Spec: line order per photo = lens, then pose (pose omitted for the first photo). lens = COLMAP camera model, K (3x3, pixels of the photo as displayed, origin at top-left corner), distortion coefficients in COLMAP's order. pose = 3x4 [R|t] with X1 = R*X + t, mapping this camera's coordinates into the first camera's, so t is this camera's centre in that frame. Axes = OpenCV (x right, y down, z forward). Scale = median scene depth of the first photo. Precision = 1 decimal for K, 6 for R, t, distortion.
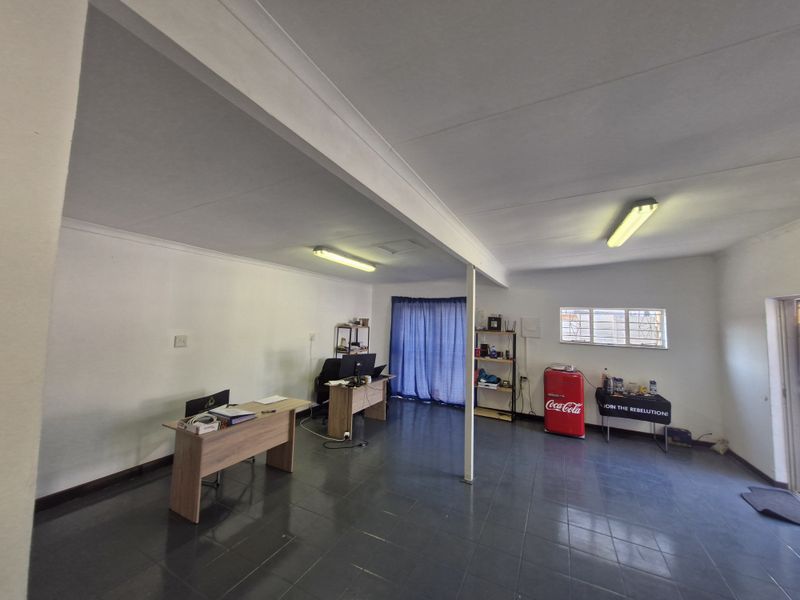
lens RADIAL K [[314.1, 0, 399.4], [0, 314.1, 294.8], [0, 0, 1]] dist [-0.000060, -0.000758]
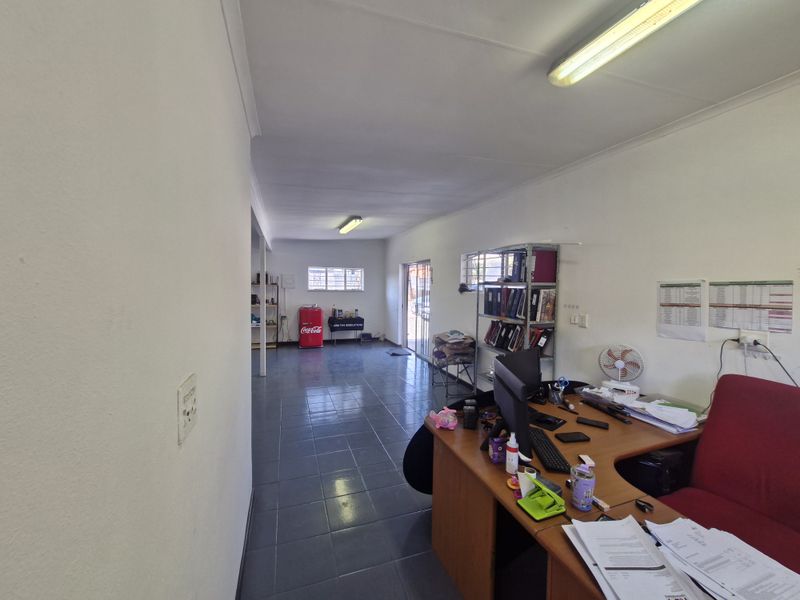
lens RADIAL K [[314.1, 0, 393.9], [0, 314.1, 296.8], [0, 0, 1]] dist [-0.000060, -0.000758]
pose [[0.698175, -0.047894, 0.714323, -0.299178], [-0.043742, 0.993042, 0.109335, 0.001904], [-0.714589, -0.107581, 0.691223, -0.357293]]
